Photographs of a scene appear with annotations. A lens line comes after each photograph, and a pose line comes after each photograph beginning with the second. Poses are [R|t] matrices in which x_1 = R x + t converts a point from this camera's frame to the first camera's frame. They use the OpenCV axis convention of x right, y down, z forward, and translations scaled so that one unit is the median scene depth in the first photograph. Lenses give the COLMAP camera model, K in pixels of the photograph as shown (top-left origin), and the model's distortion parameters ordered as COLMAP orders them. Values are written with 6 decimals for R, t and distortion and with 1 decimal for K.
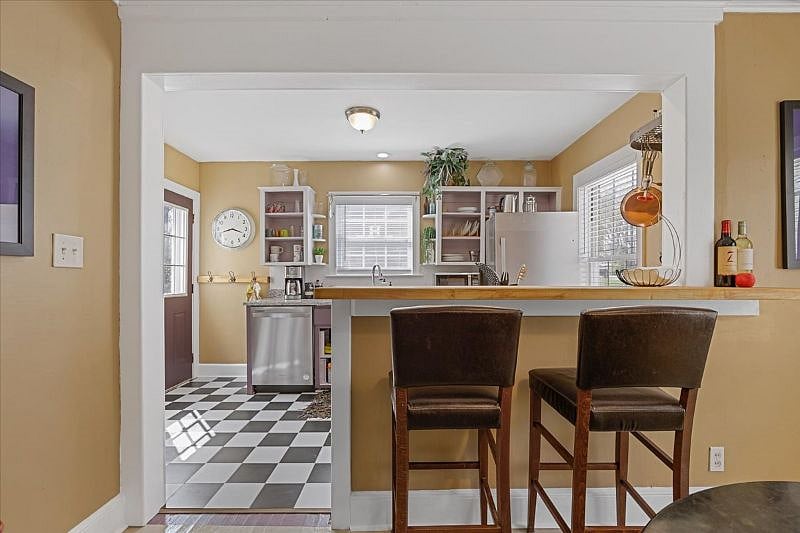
lens RADIAL K [[376.0, 0, 418.0], [0, 376.0, 279.0], [0, 0, 1]] dist [-0.007508, 0.002443]
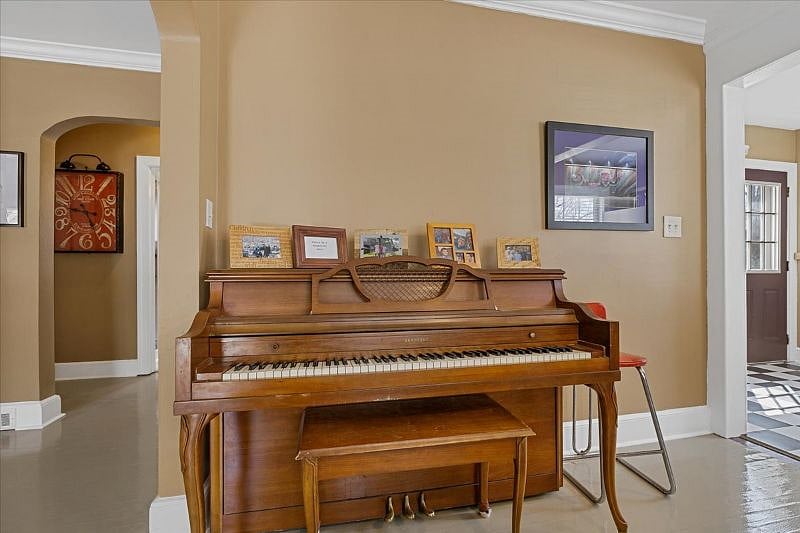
lens RADIAL K [[376.0, 0, 392.4], [0, 376.0, 267.8], [0, 0, 1]] dist [-0.007508, 0.002443]
pose [[0.191912, -0.009183, -0.981369, 0.134594], [-0.002597, 0.999948, -0.009865, 0.042156], [0.981409, 0.004442, 0.191878, -0.160574]]
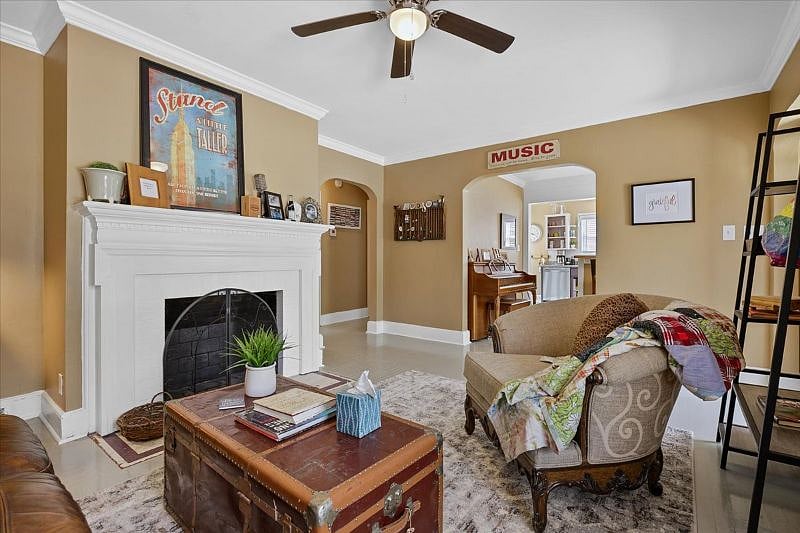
lens RADIAL K [[376.0, 0, 400.5], [0, 376.0, 261.7], [0, 0, 1]] dist [-0.007508, 0.002443]
pose [[0.782517, 0.005373, -0.622606, 0.304859], [-0.005841, 0.999982, 0.001288, 0.036456], [0.622602, 0.002629, 0.782534, -1.305365]]
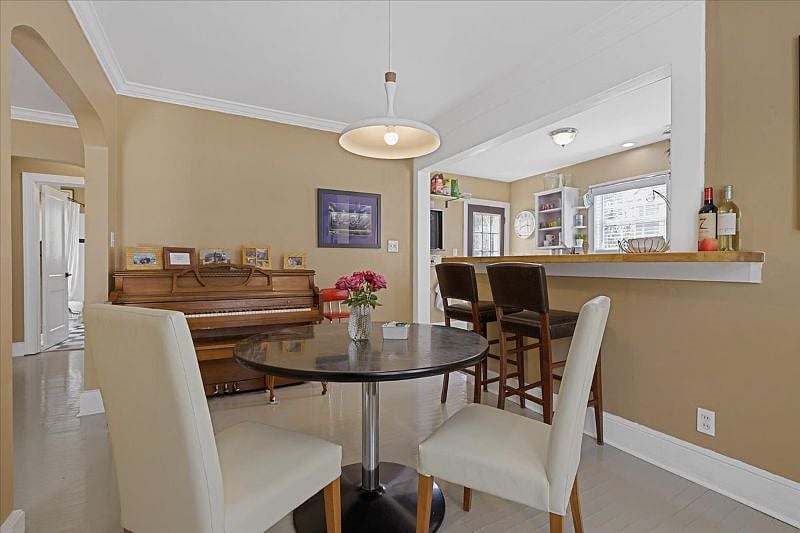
lens RADIAL K [[376.0, 0, 387.6], [0, 376.0, 268.8], [0, 0, 1]] dist [-0.007508, 0.002443]
pose [[0.430902, 0.012797, -0.902308, 0.605913], [-0.007030, 0.999917, 0.010824, 0.025692], [0.902371, 0.001679, 0.430956, -0.104645]]
